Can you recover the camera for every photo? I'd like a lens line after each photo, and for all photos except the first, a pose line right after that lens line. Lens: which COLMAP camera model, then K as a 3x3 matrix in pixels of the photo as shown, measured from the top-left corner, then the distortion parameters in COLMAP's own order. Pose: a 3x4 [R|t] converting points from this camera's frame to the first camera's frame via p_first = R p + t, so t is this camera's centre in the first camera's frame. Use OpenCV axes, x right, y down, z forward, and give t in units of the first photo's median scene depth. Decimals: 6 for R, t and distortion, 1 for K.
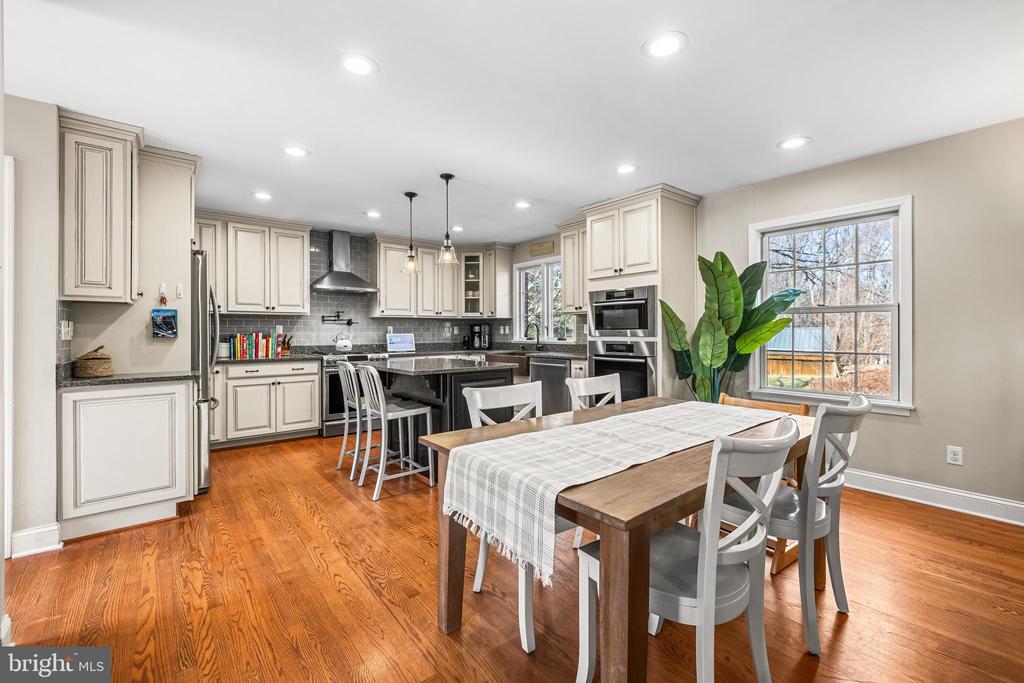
lens RADIAL K [[435.5, 0, 516.6], [0, 435.5, 337.8], [0, 0, 1]] dist [0.004374, 0.000368]
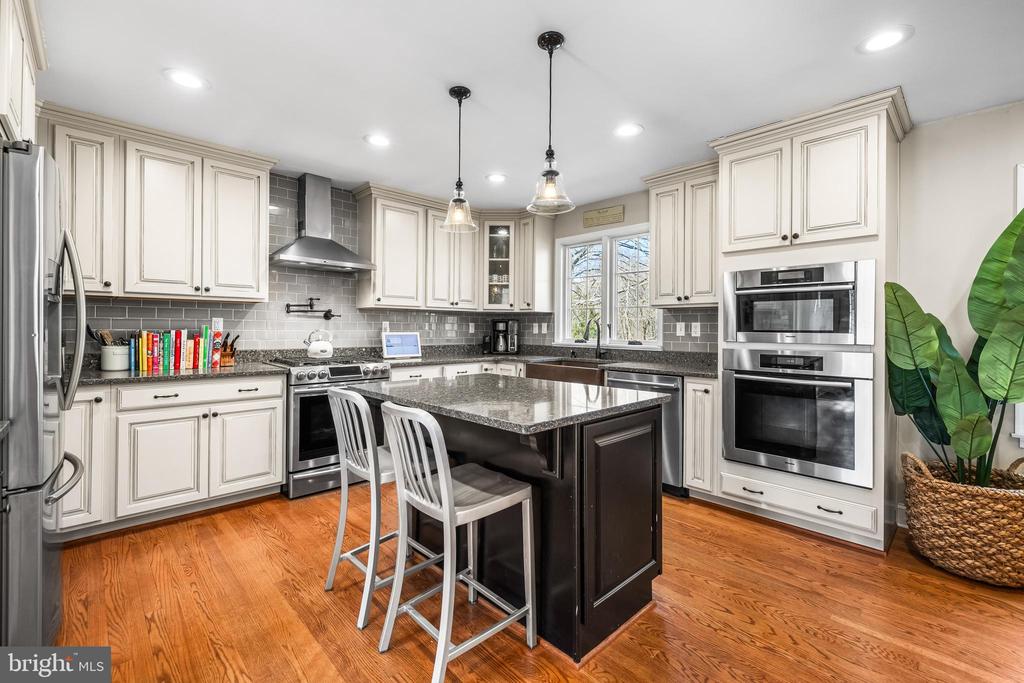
lens RADIAL K [[435.5, 0, 507.6], [0, 435.5, 332.2], [0, 0, 1]] dist [0.004374, 0.000368]
pose [[0.996580, 0.011274, 0.081859, -0.186555], [-0.010952, 0.999930, -0.004389, -0.010143], [-0.081903, 0.003477, 0.996634, 0.353699]]
